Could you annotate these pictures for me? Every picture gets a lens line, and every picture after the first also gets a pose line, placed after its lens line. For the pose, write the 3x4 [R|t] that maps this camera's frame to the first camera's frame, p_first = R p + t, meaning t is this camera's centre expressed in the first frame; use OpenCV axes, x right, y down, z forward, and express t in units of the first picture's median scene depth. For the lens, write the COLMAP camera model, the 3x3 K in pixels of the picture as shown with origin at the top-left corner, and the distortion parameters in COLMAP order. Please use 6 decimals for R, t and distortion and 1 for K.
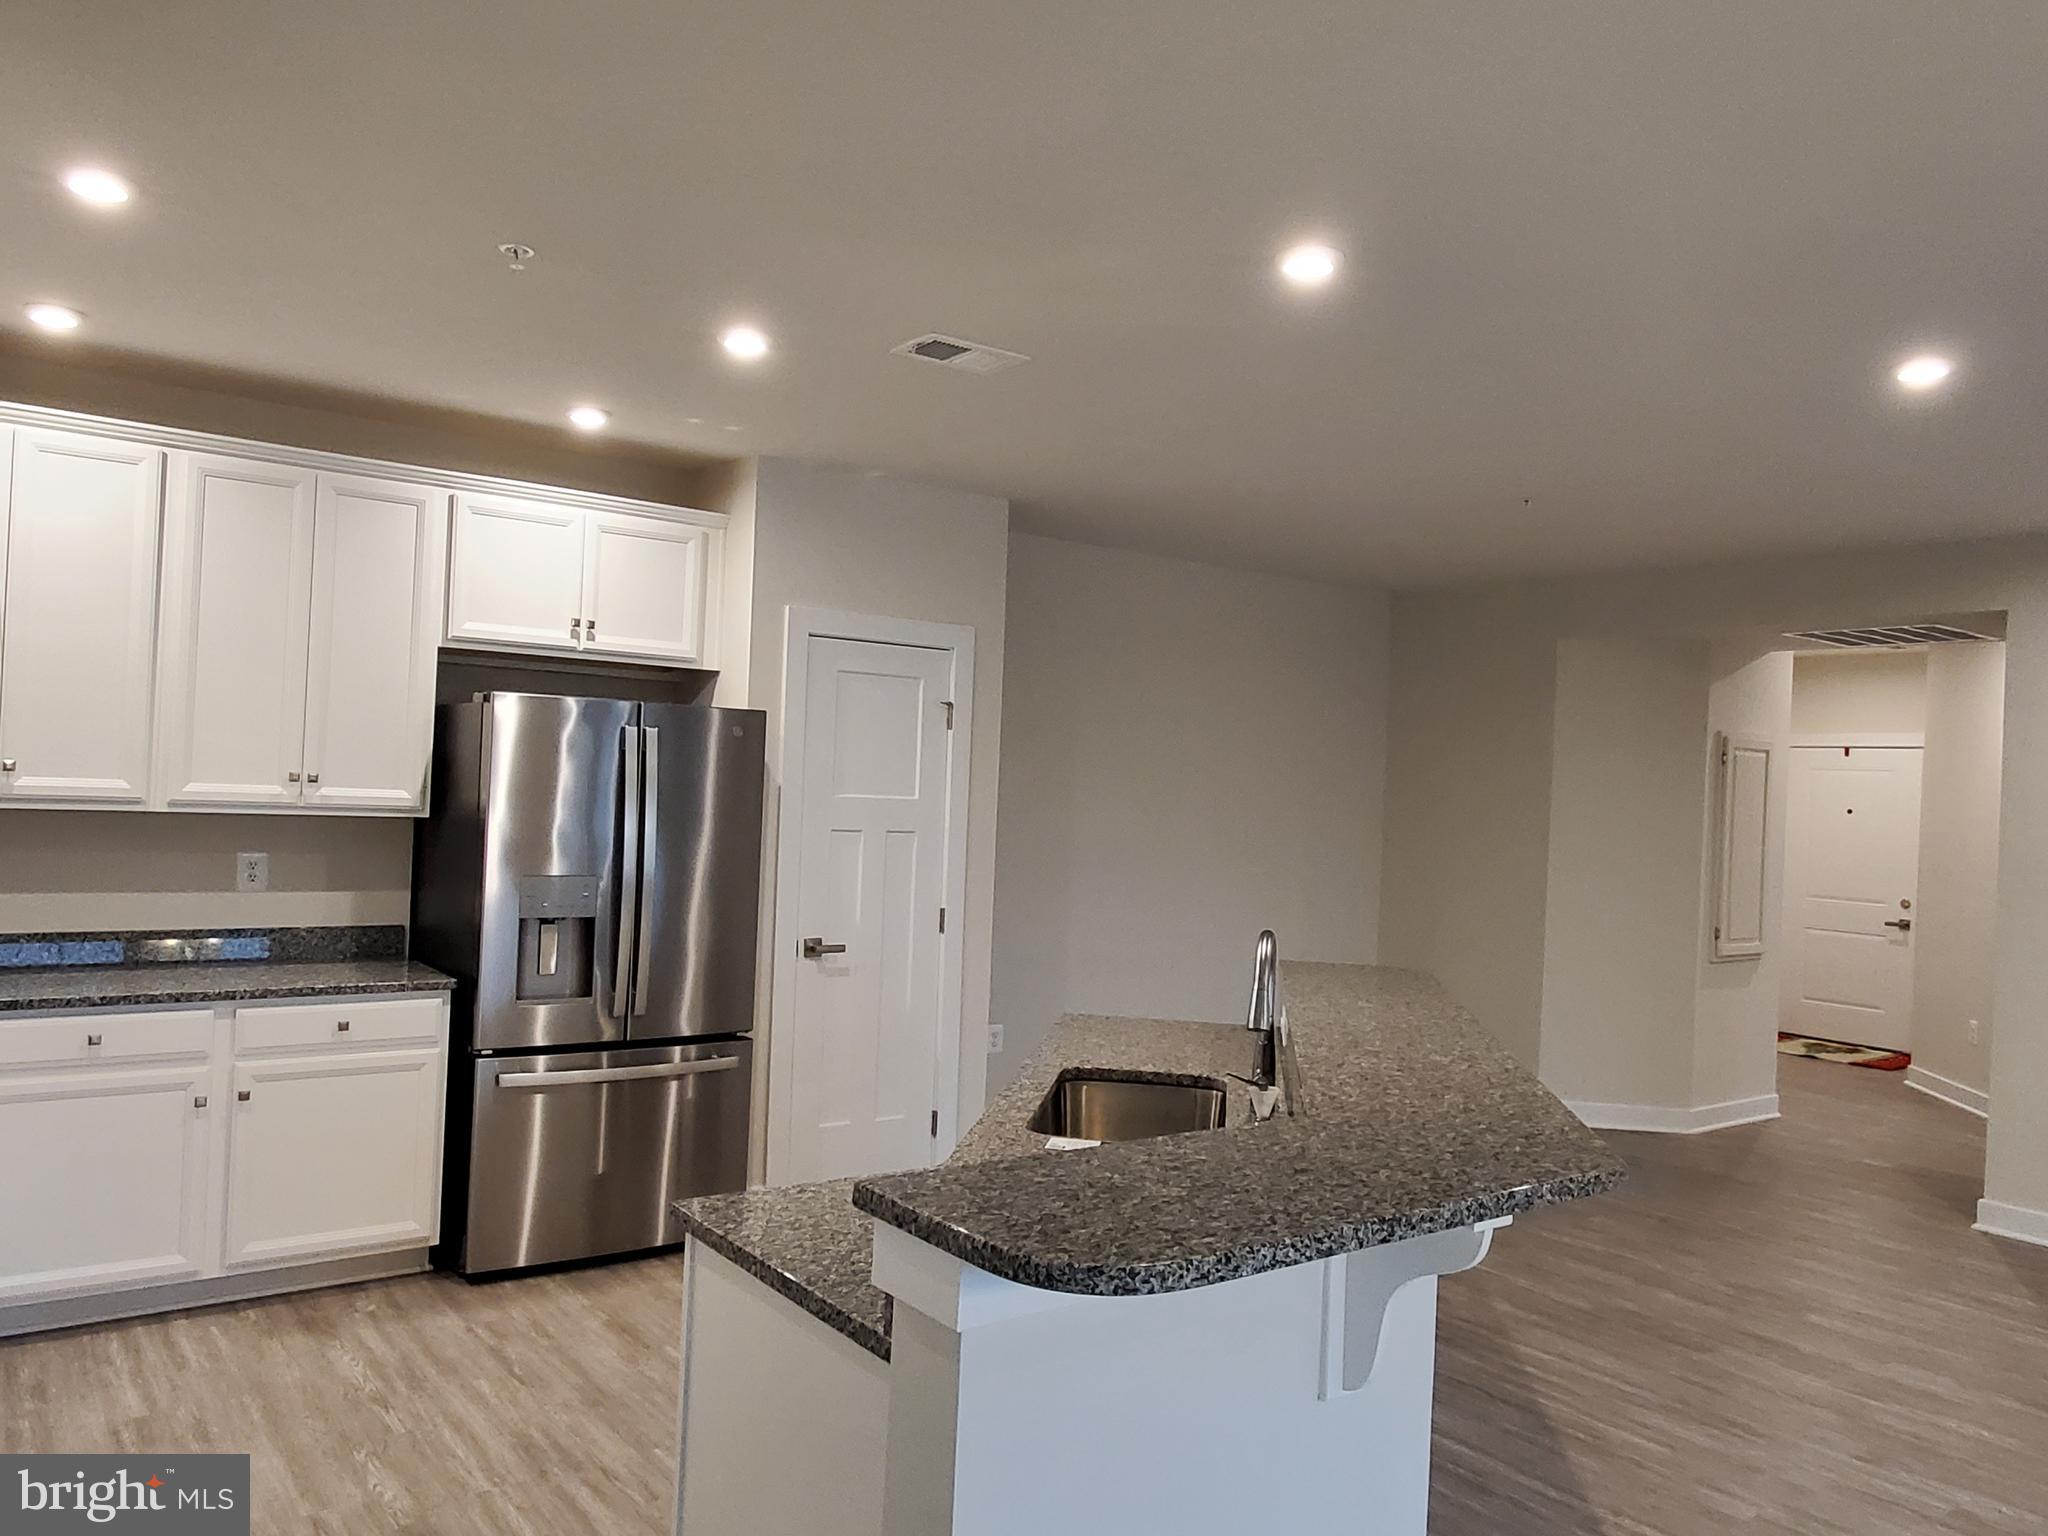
lens RADIAL K [[1480.8, 0, 1014.3], [0, 1480.8, 766.3], [0, 0, 1]] dist [-0.006360, -0.004596]
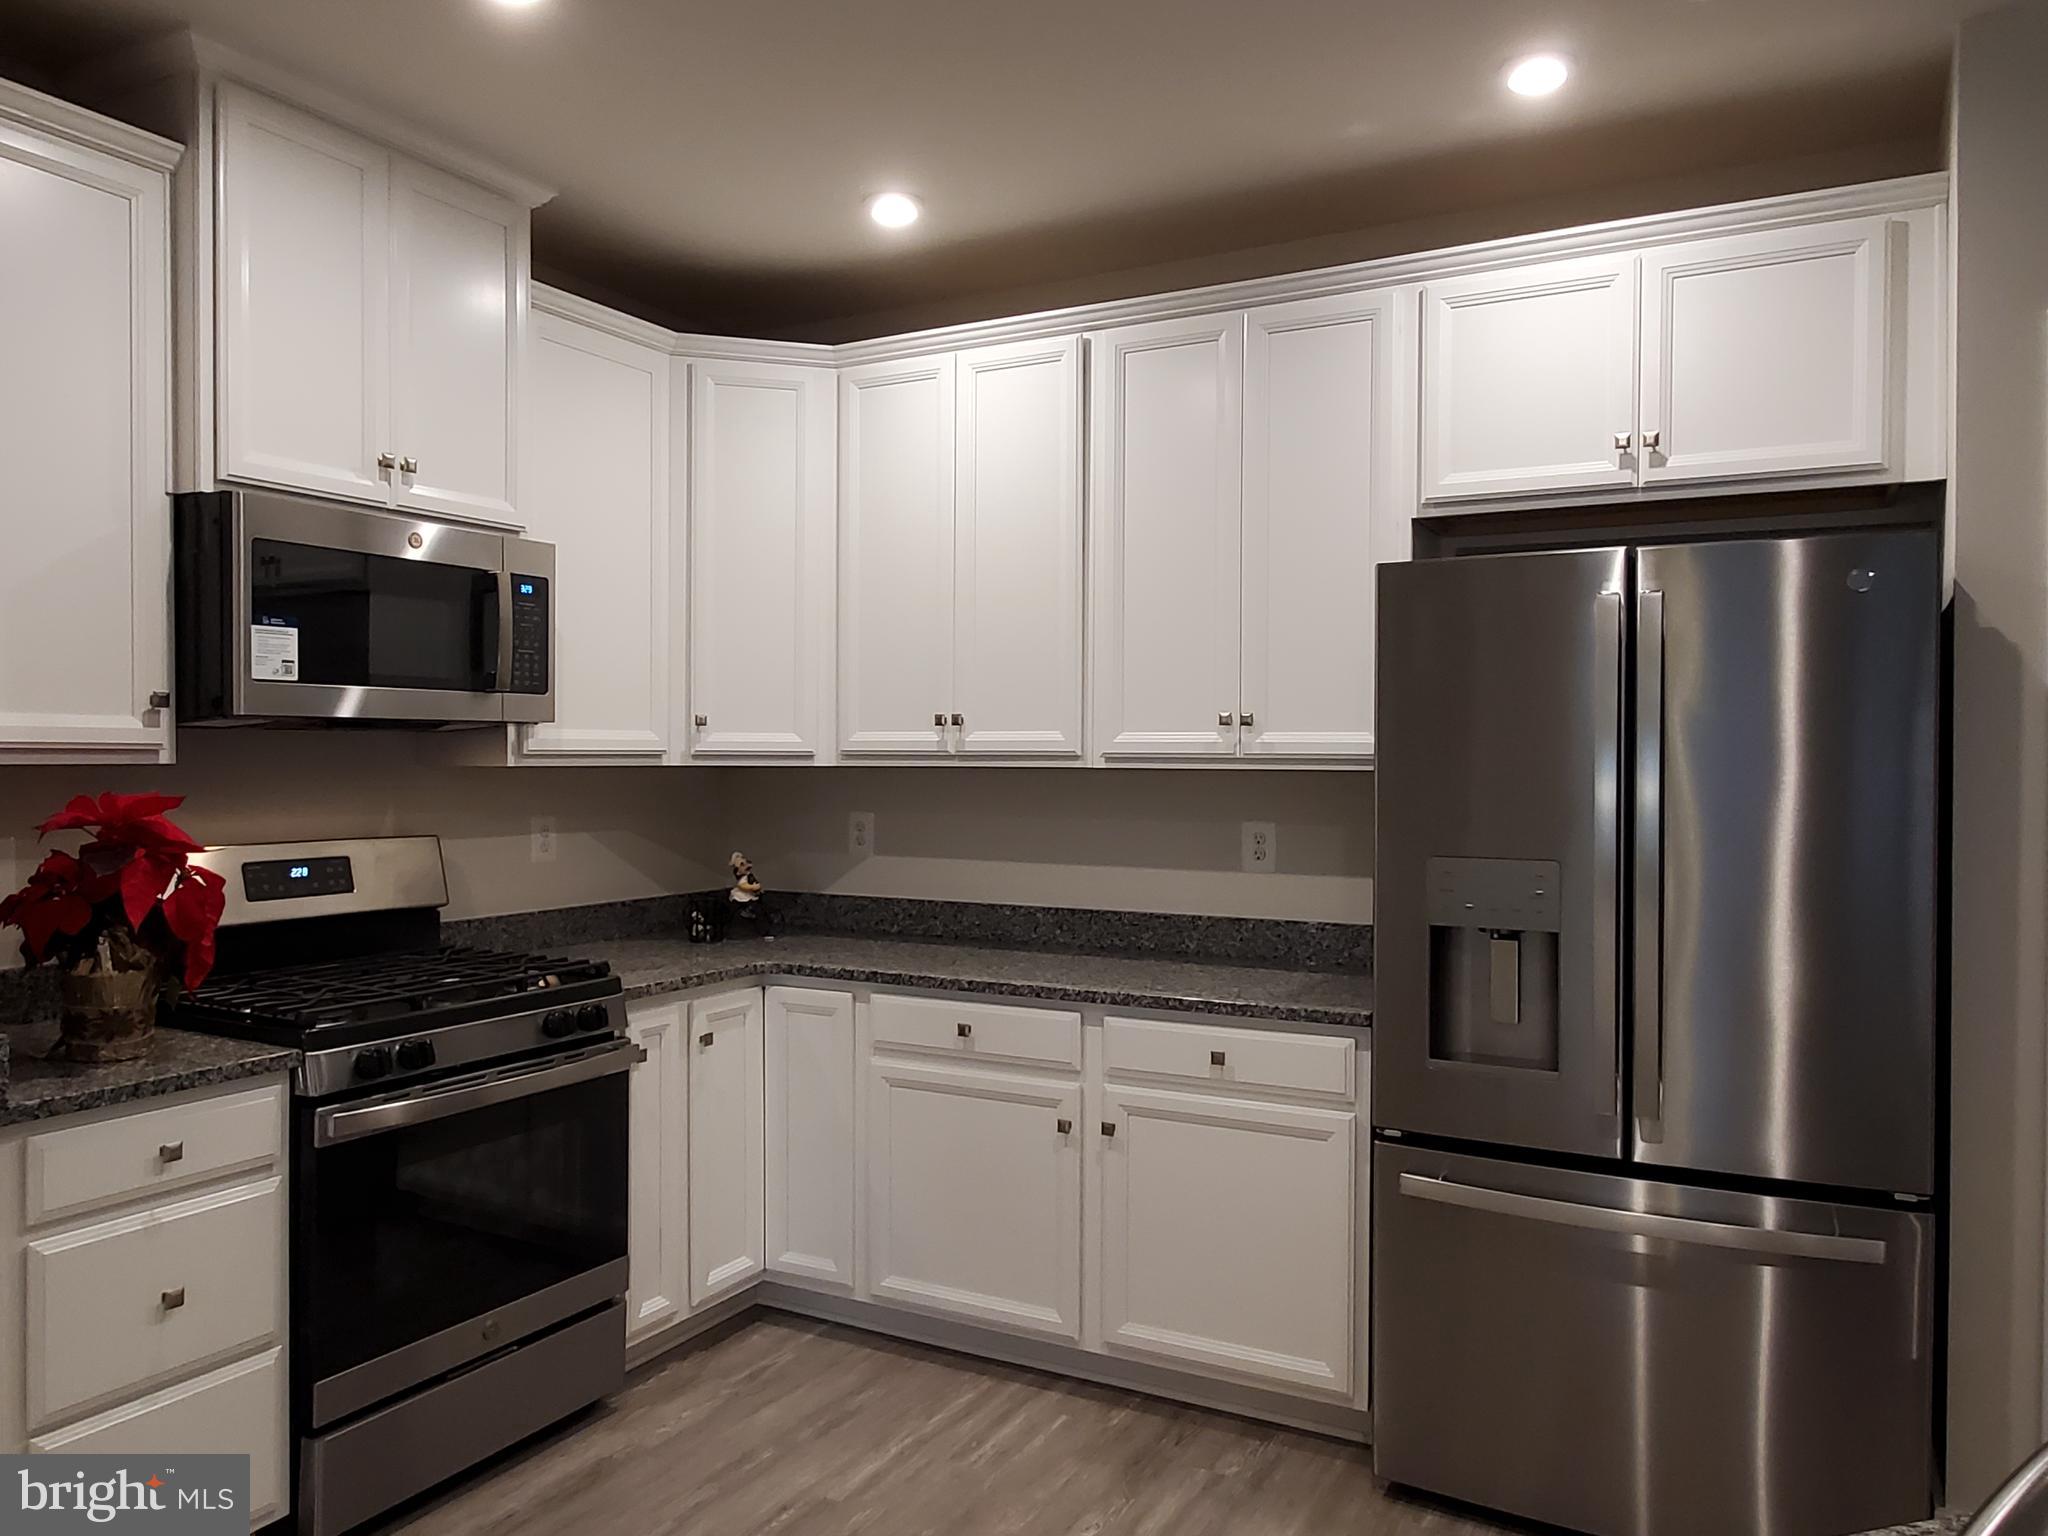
lens RADIAL K [[1480.8, 0, 1031.1], [0, 1480.8, 768.2], [0, 0, 1]] dist [-0.006360, -0.004596]
pose [[0.413257, -0.032527, -0.910033, 0.164475], [0.025654, 0.999381, -0.024071, 0.049371], [0.910253, -0.013399, 0.413836, 0.613706]]
